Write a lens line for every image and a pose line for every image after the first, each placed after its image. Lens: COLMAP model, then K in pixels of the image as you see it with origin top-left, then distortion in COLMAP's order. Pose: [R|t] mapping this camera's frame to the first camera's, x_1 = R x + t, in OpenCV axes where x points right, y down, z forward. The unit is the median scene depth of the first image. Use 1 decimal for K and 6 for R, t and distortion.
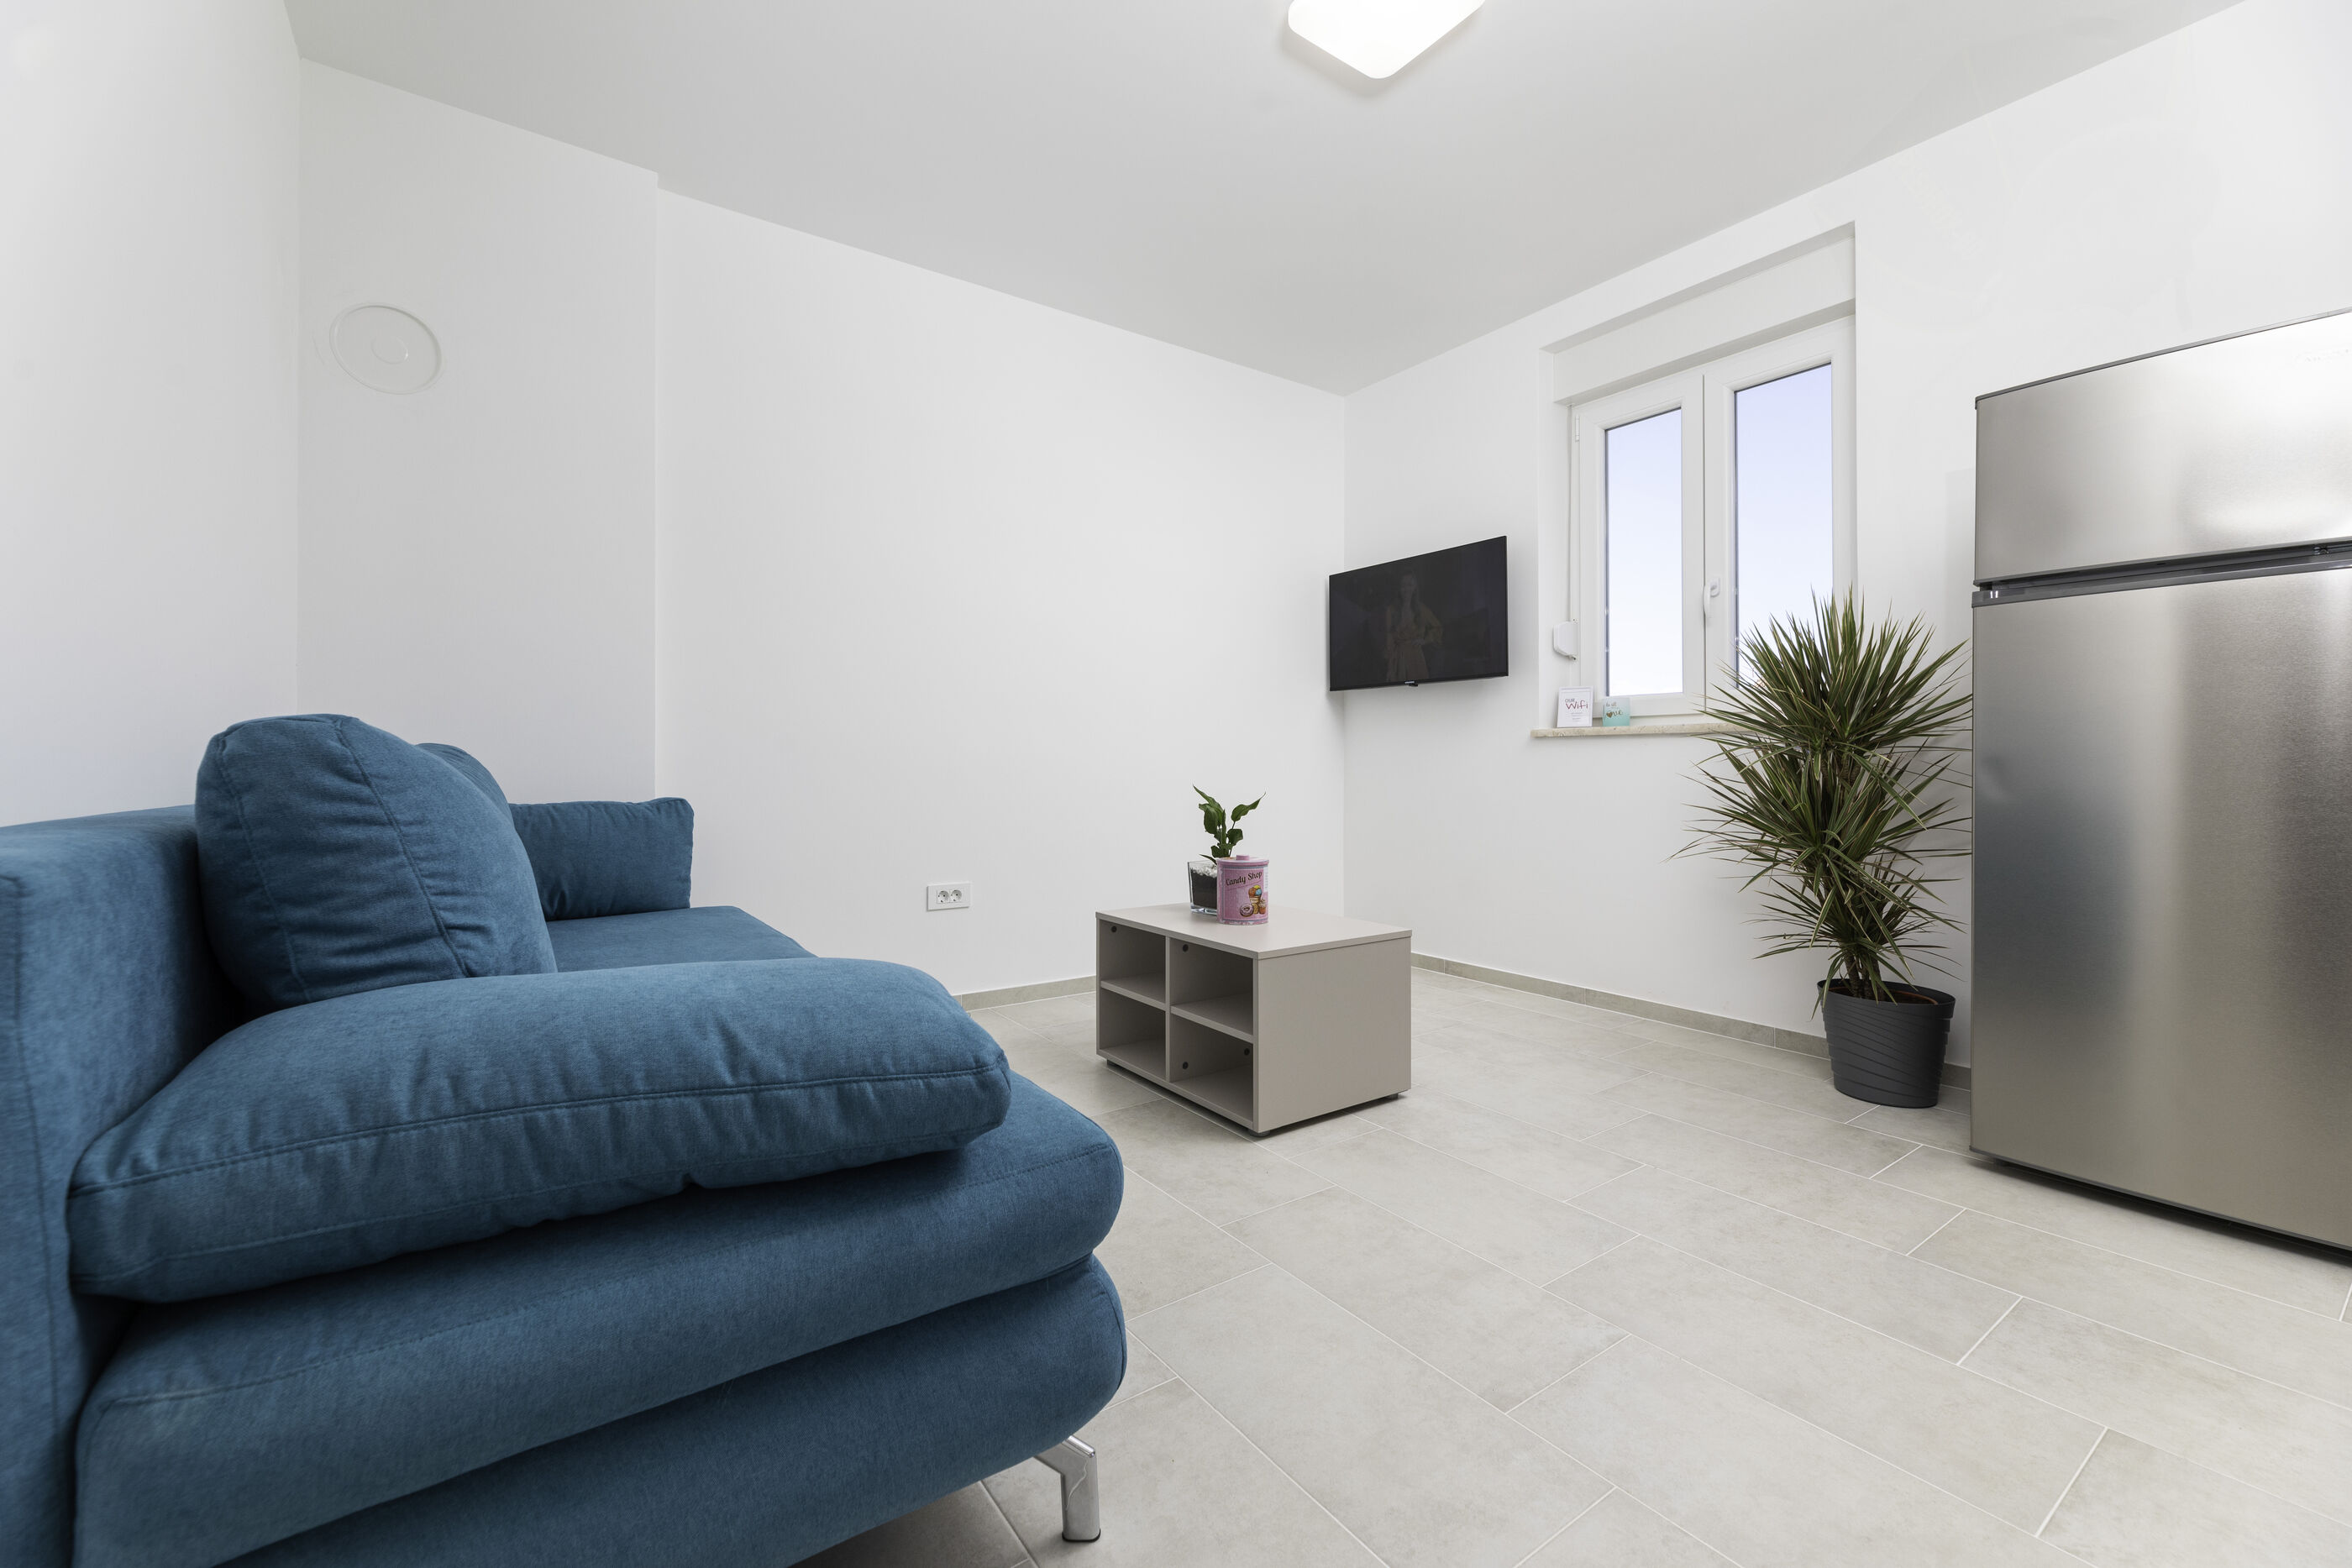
lens RADIAL K [[954.1, 0, 1169.4], [0, 954.1, 755.9], [0, 0, 1]] dist [-0.001123, -0.000141]
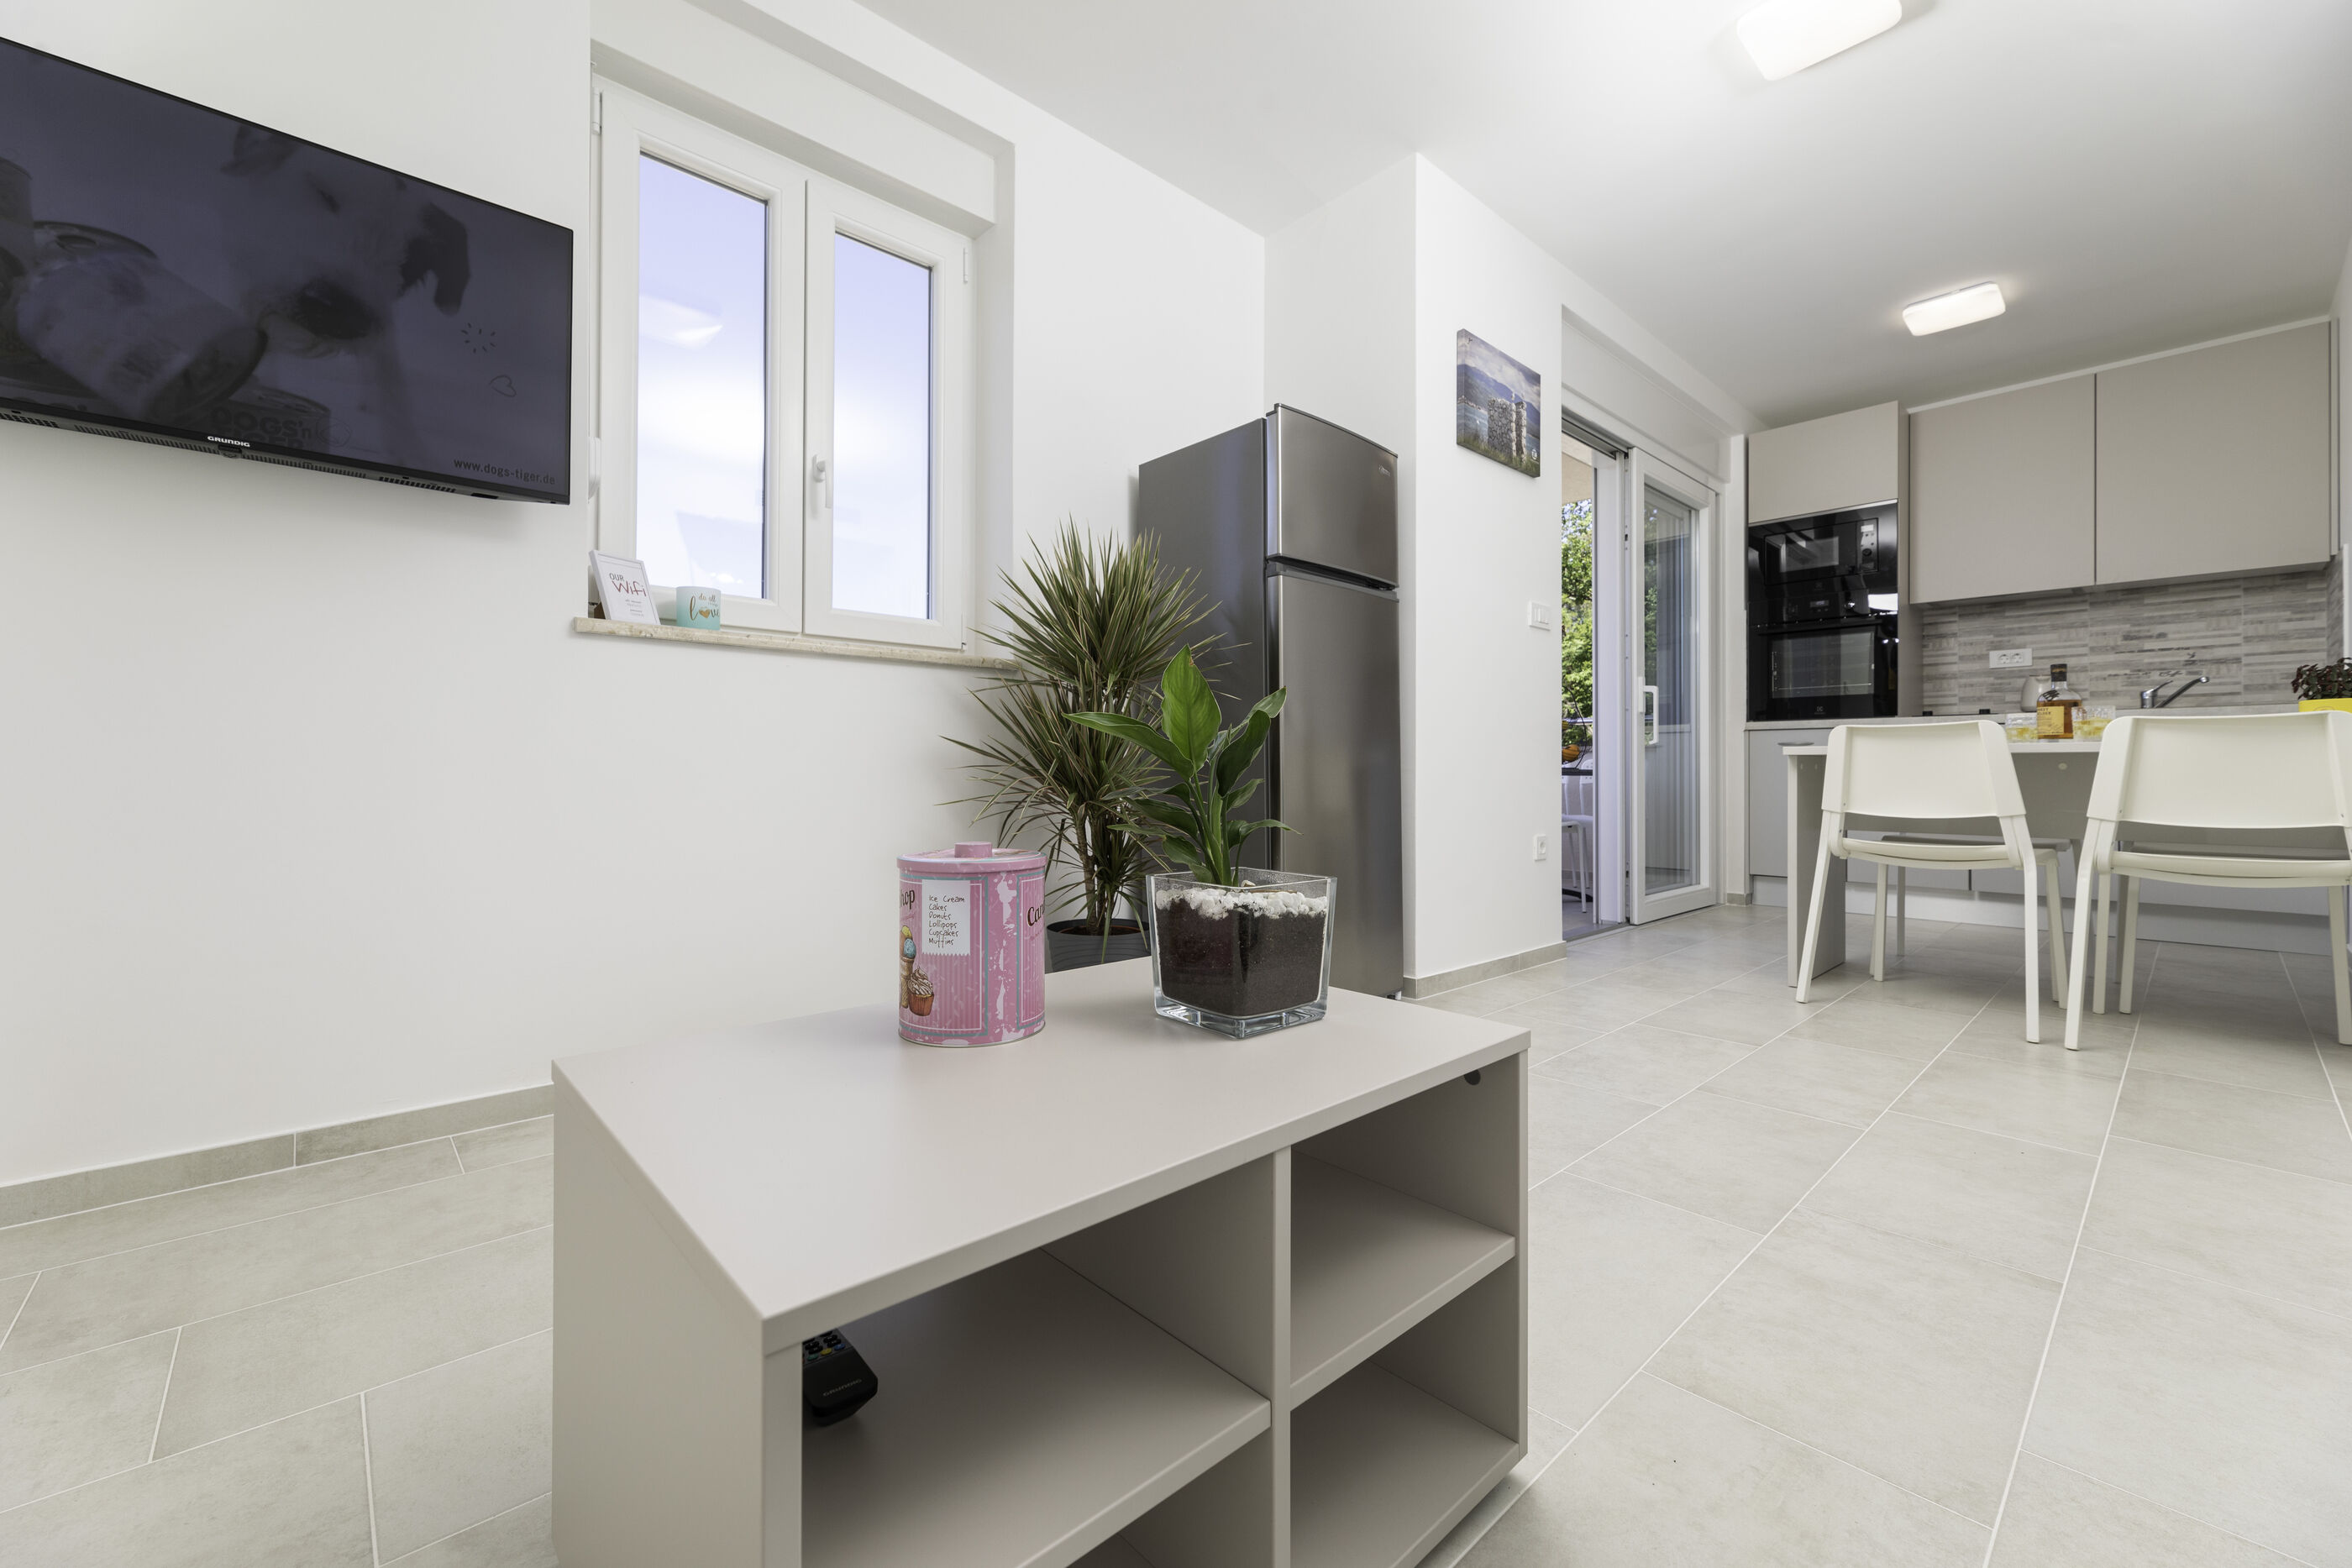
lens RADIAL K [[947.8, 0, 1155.3], [0, 947.8, 765.9], [0, 0, 1]] dist [0.000268, 0.000001]
pose [[-0.125055, 0.008887, 0.992110, -0.330658], [-0.009795, 0.999900, -0.010192, 0.100000], [-0.992102, -0.010992, -0.124955, 1.301879]]
